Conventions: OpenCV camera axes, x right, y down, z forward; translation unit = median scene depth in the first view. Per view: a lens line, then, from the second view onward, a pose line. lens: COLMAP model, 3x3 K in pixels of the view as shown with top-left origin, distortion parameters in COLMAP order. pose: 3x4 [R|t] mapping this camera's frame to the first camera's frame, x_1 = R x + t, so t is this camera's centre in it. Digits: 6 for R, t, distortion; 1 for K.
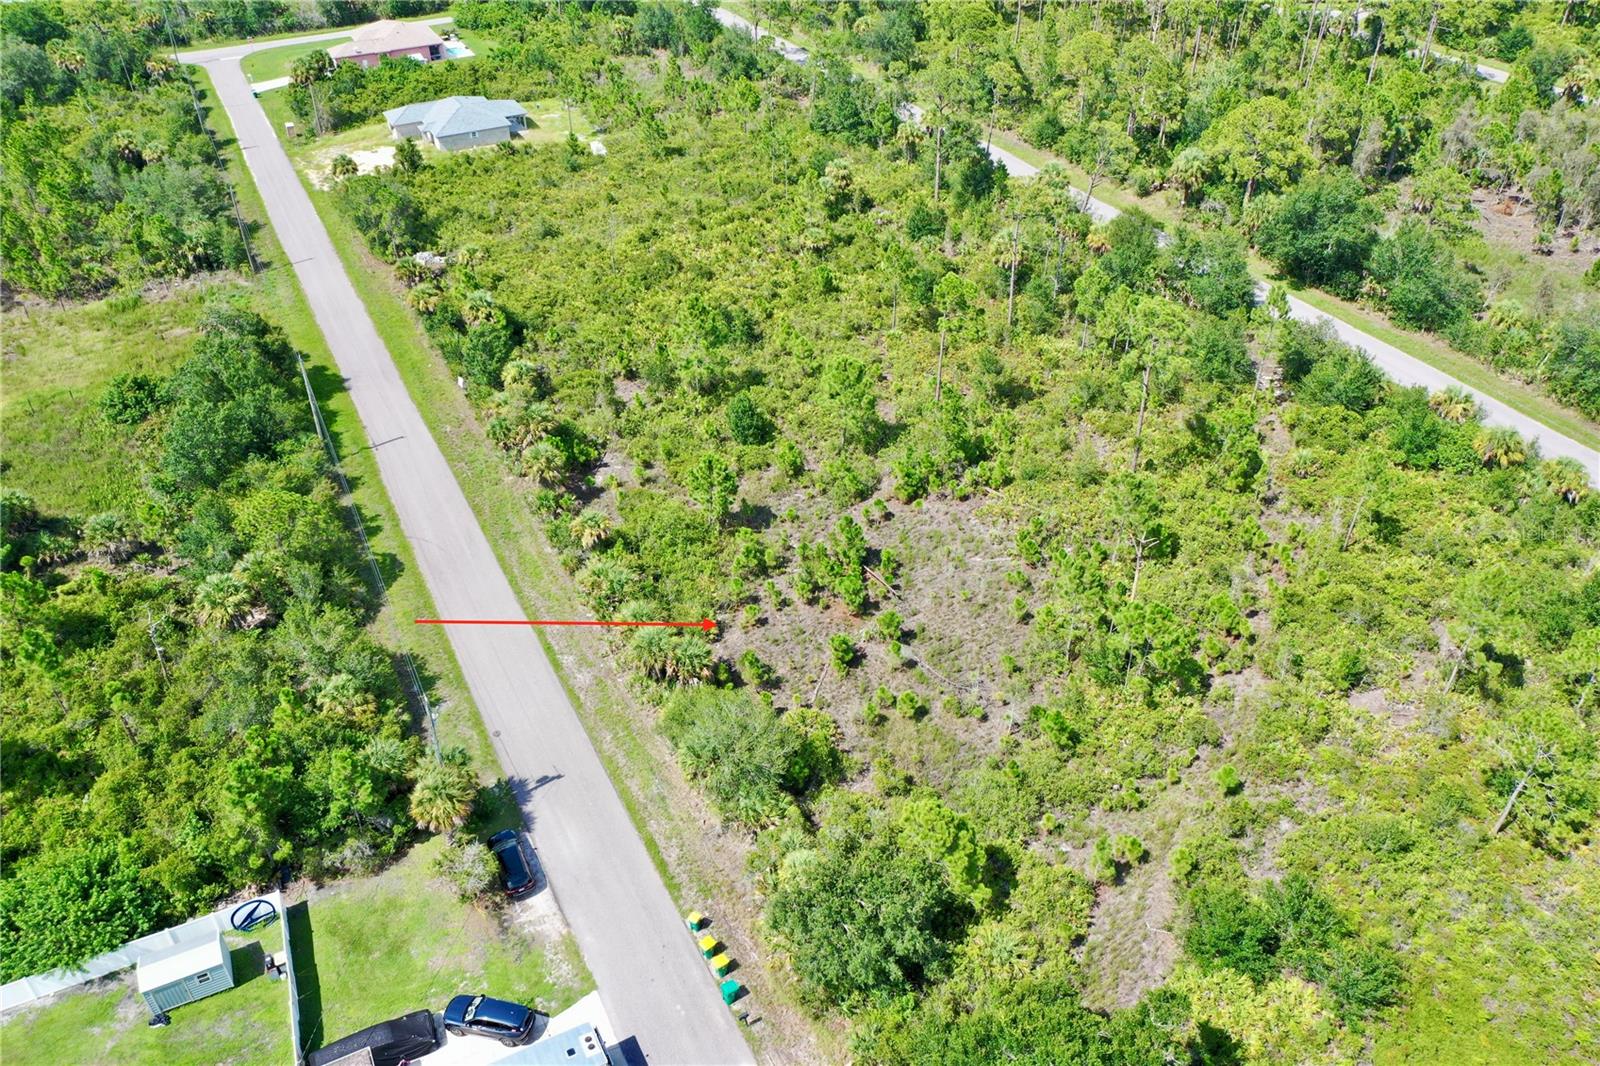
lens RADIAL K [[1259.8, 0, 800.0], [0, 1259.8, 533.0], [0, 0, 1]] dist [-0.006278, -0.000590]
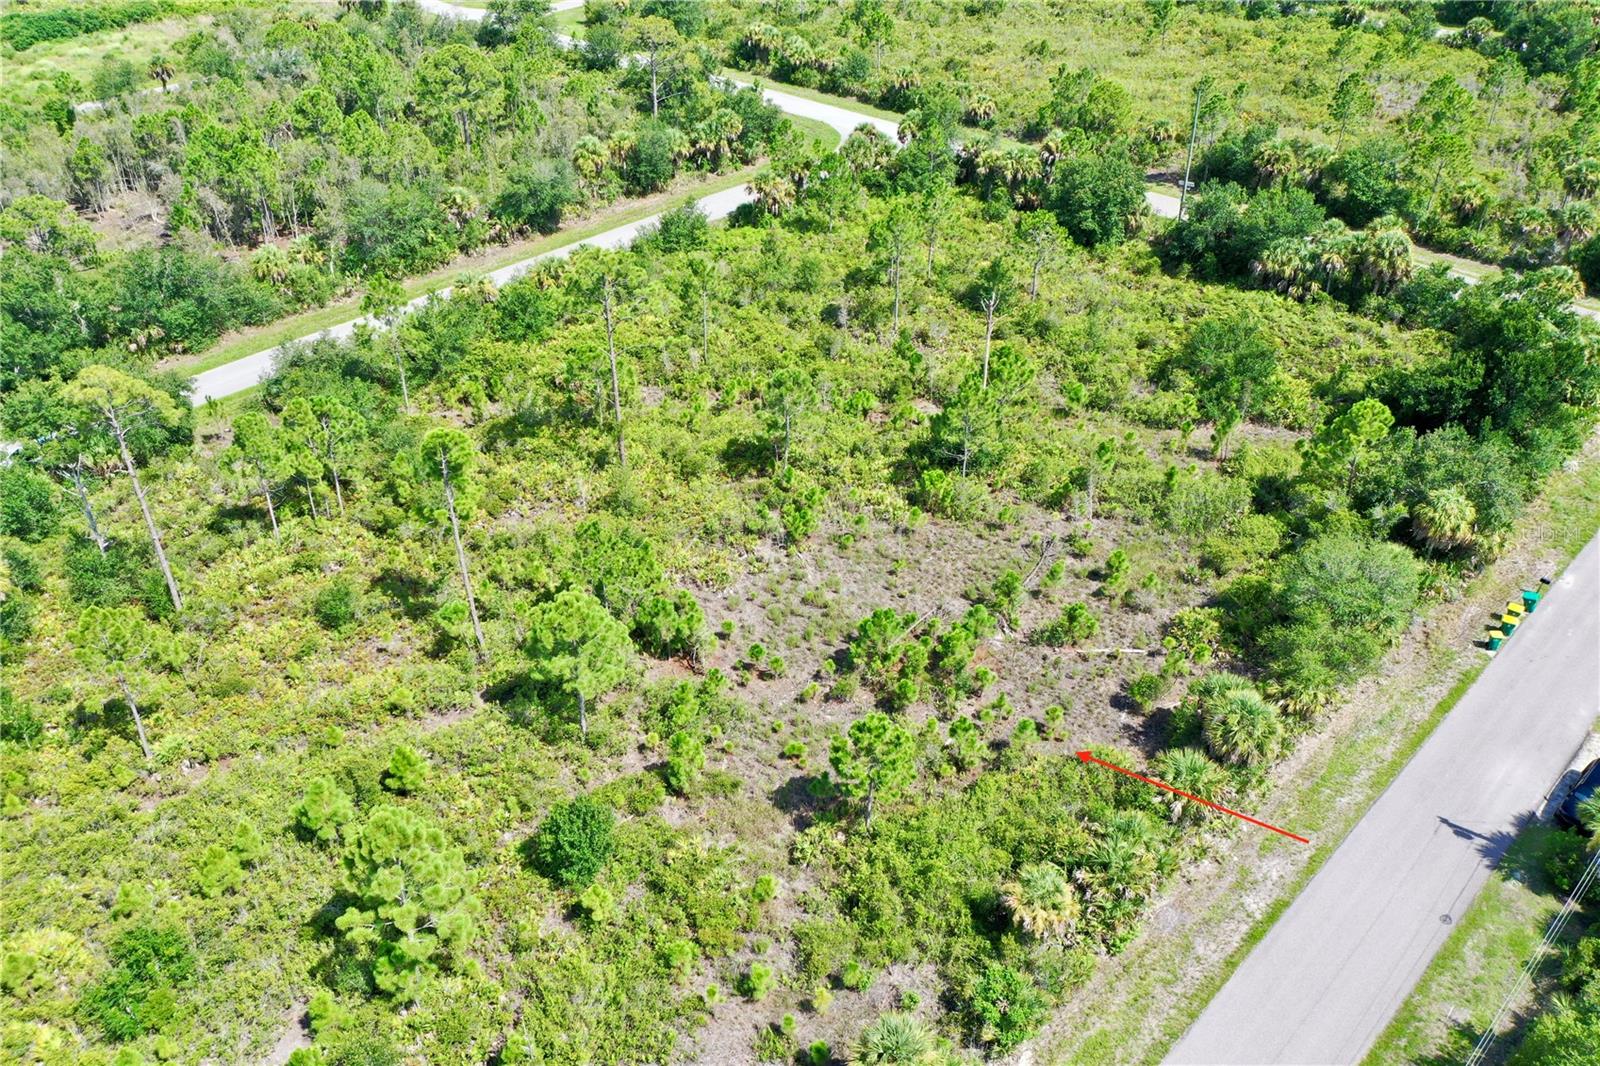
lens RADIAL K [[1278.5, 0, 801.9], [0, 1278.5, 505.5], [0, 0, 1]] dist [-0.004694, -0.005879]
pose [[-0.314498, -0.499614, 0.807141, -0.442998], [0.573215, 0.577803, 0.581006, -0.434426], [-0.756647, 0.645391, 0.104669, 0.808762]]
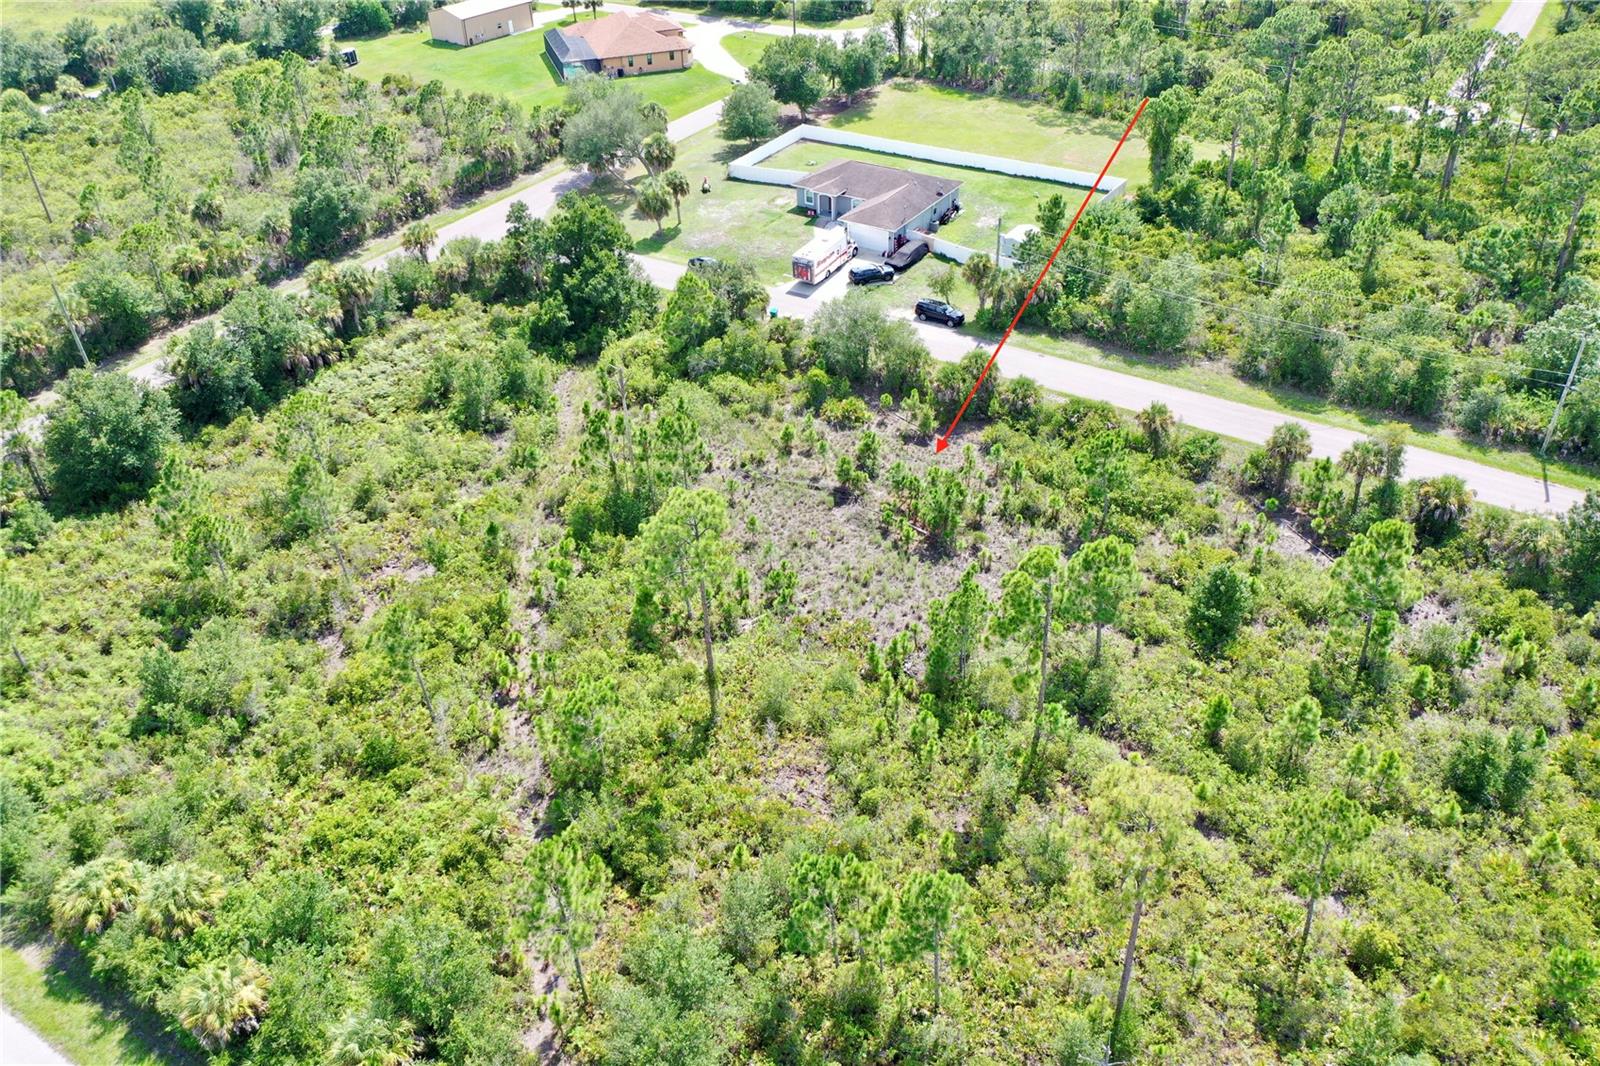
lens RADIAL K [[1259.8, 0, 800.0], [0, 1259.8, 533.0], [0, 0, 1]] dist [-0.006278, -0.000590]
pose [[-0.857803, 0.335080, -0.389737, 0.450662], [-0.259333, 0.372510, 0.891057, -0.711210], [0.443756, 0.865423, -0.232644, 1.057694]]
